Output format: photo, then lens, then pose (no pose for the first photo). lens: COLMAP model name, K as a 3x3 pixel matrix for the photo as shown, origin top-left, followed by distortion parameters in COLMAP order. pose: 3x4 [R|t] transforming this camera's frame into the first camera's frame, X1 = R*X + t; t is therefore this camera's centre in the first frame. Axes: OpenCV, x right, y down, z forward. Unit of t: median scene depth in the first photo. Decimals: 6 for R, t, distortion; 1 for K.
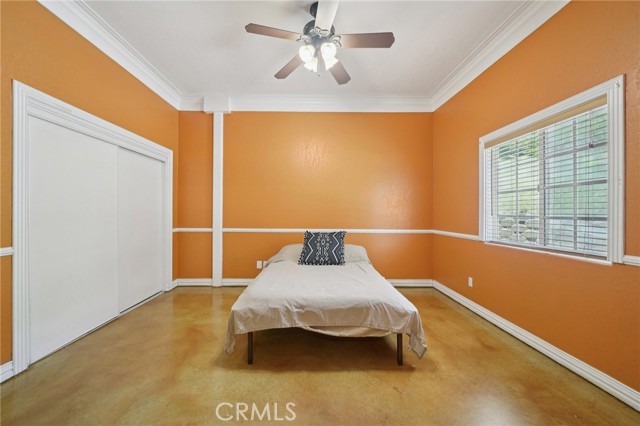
lens RADIAL K [[237.5, 0, 319.1], [0, 237.5, 213.8], [0, 0, 1]] dist [-0.007943, -0.000096]
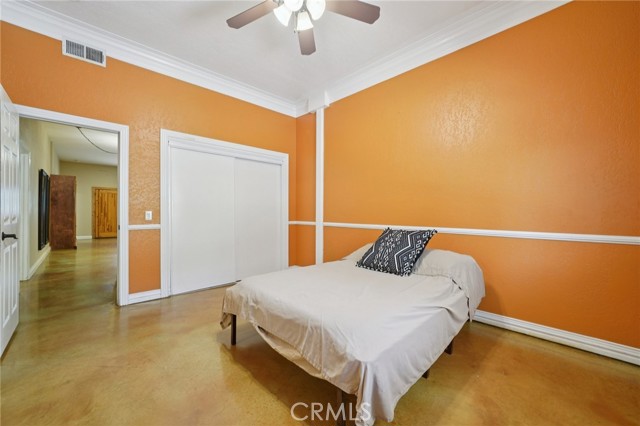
lens RADIAL K [[255.4, 0, 319.1], [0, 255.4, 214.2], [0, 0, 1]] dist [-0.000665, -0.000145]
pose [[0.679381, 0.002202, -0.733782, 0.473216], [-0.002599, 0.999996, 0.000595, 0.032484], [0.733781, 0.001503, 0.679385, 0.301268]]
